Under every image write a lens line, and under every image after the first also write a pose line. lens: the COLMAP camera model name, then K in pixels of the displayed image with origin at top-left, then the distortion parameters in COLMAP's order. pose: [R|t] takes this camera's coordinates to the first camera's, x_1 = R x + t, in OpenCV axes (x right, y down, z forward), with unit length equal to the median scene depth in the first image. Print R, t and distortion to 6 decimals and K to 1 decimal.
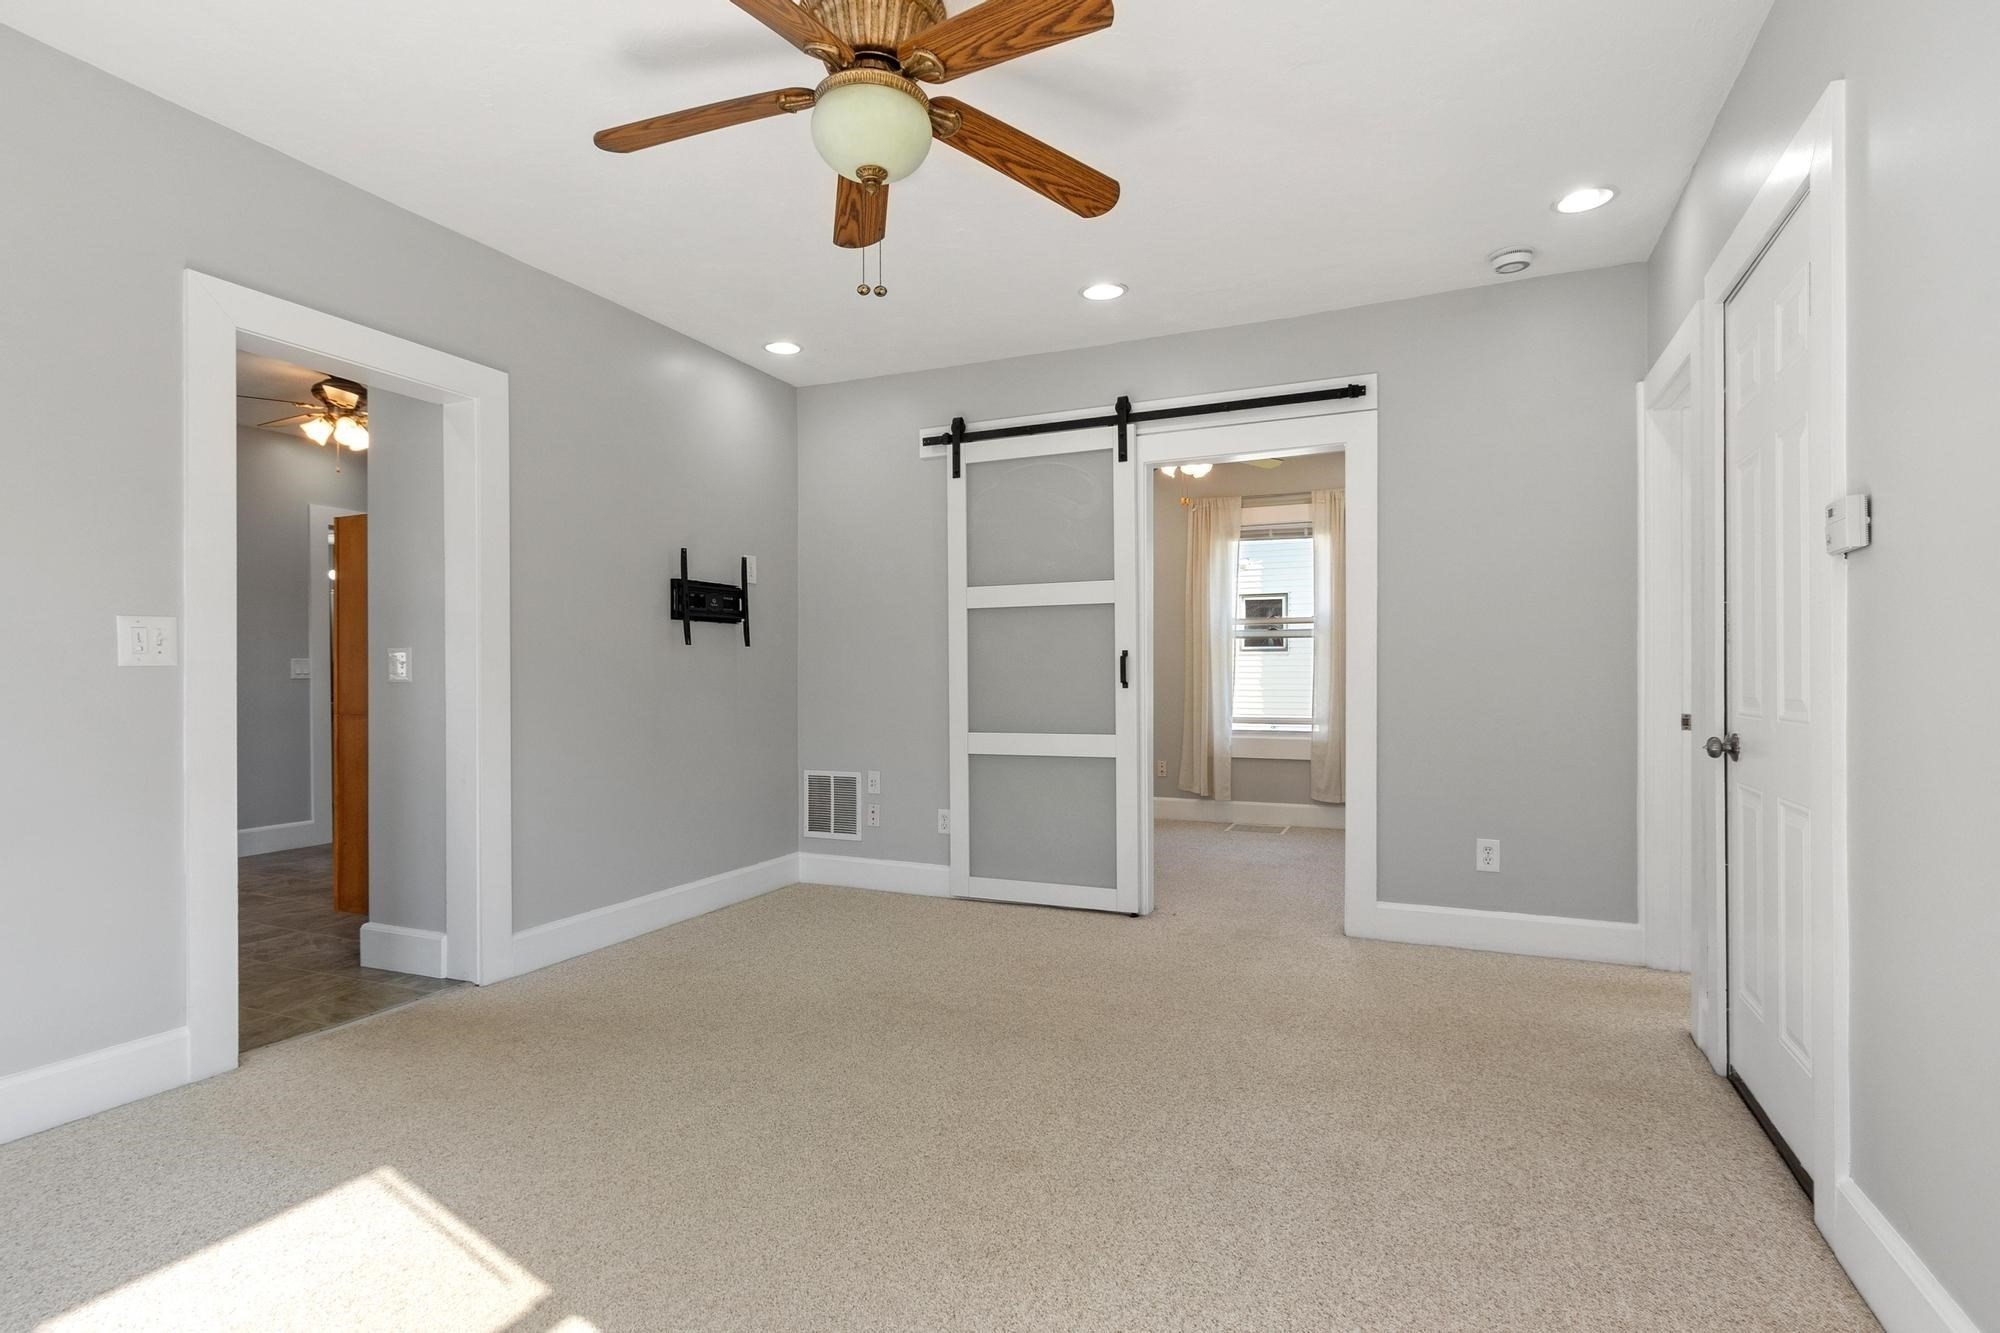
lens RADIAL K [[1041.5, 0, 1000.5], [0, 1041.5, 671.7], [0, 0, 1]] dist [0.008161, -0.003415]
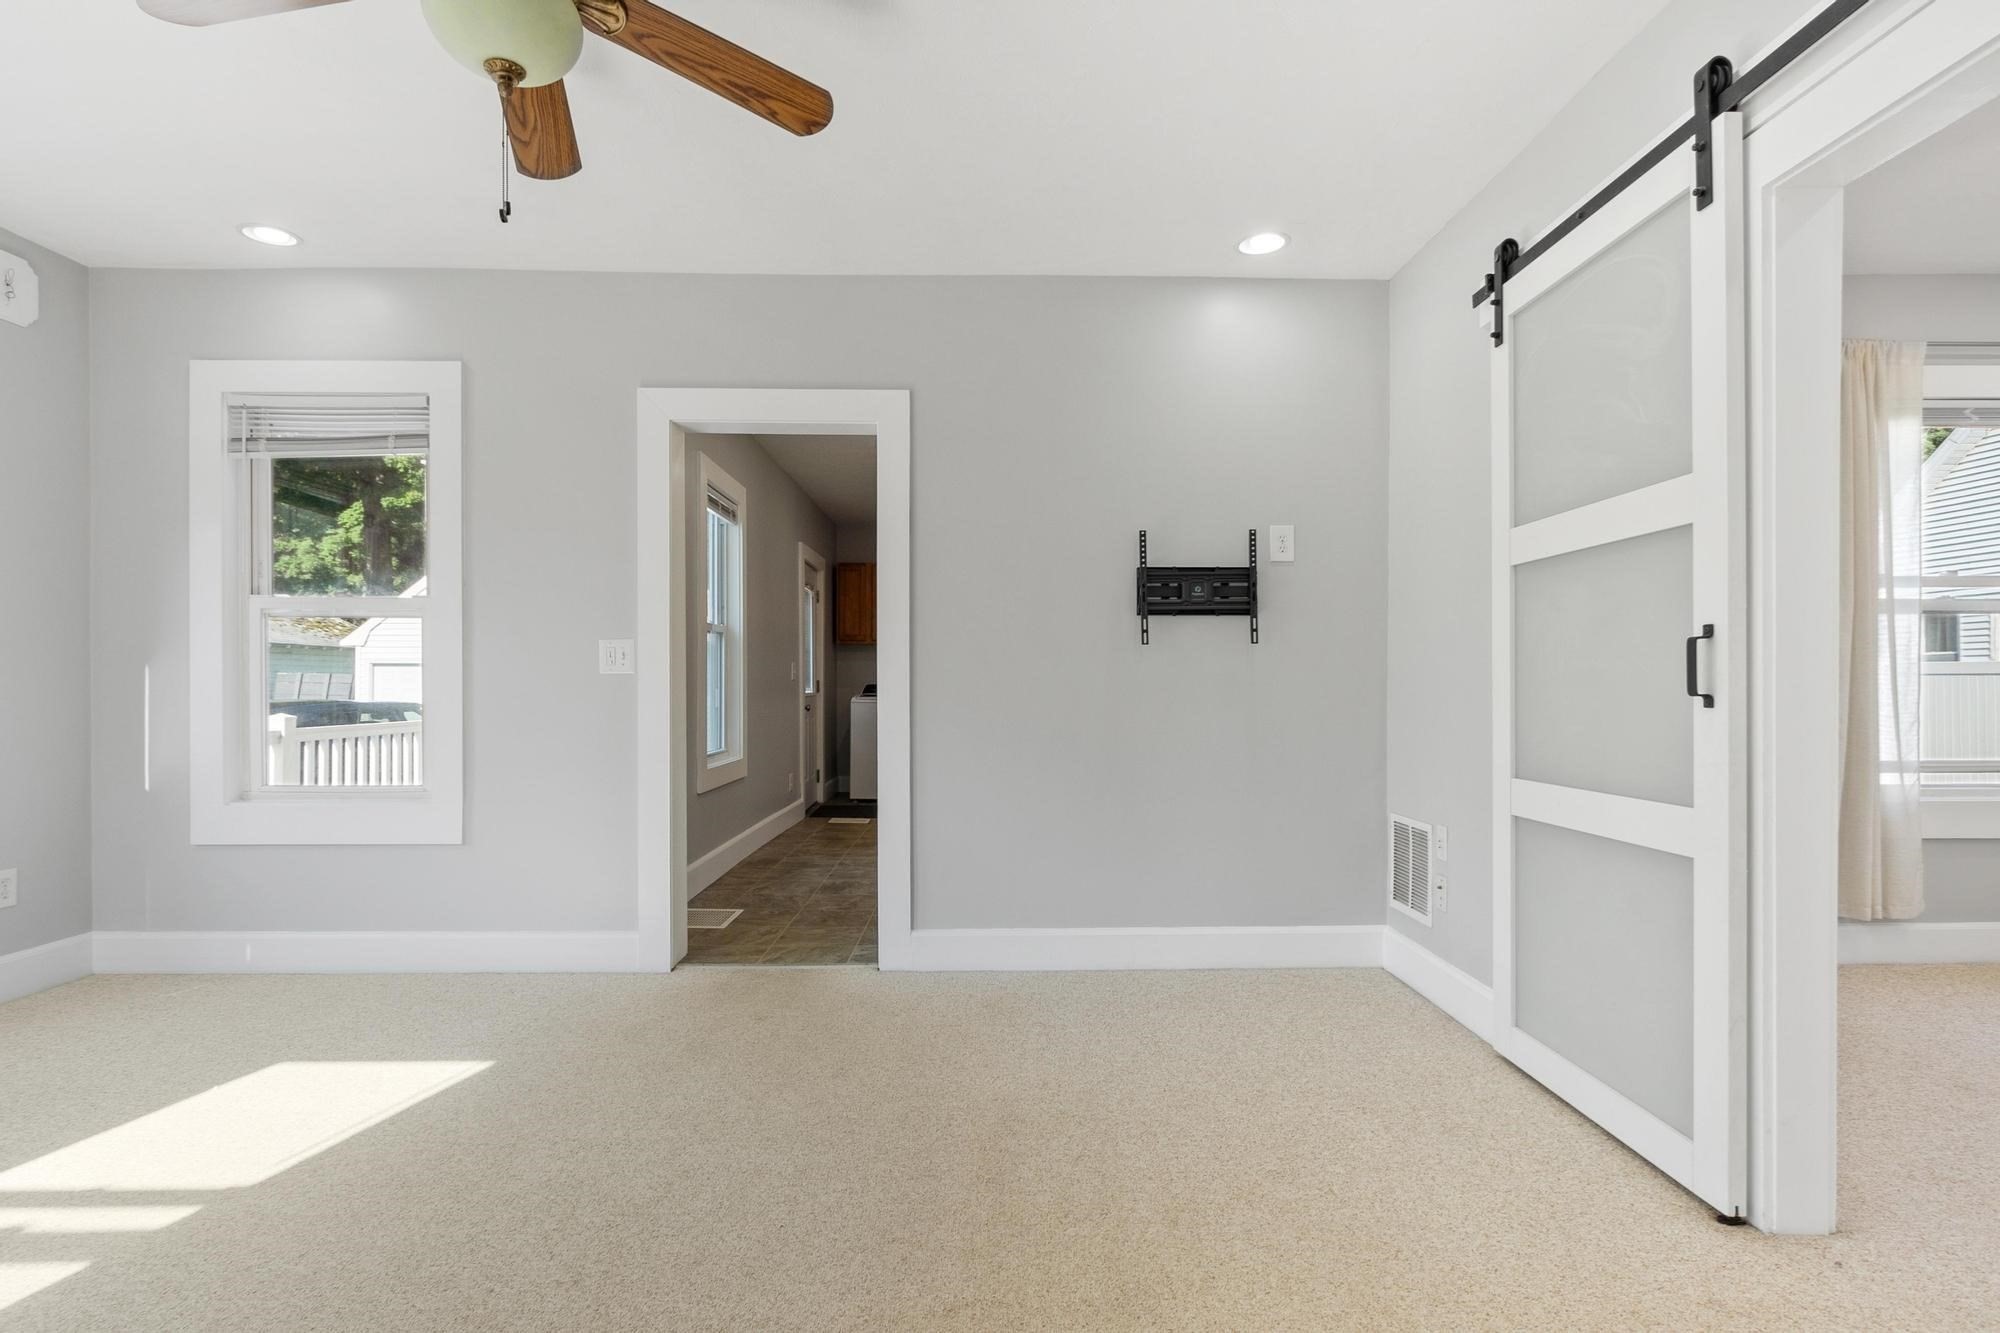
lens RADIAL K [[1041.5, 0, 982.5], [0, 1041.5, 693.6], [0, 0, 1]] dist [0.008161, -0.003415]
pose [[0.393223, 0.012974, -0.919351, 0.412391], [0.003923, 0.999868, 0.015788, 0.000329], [0.919435, -0.009814, 0.393121, 0.531986]]
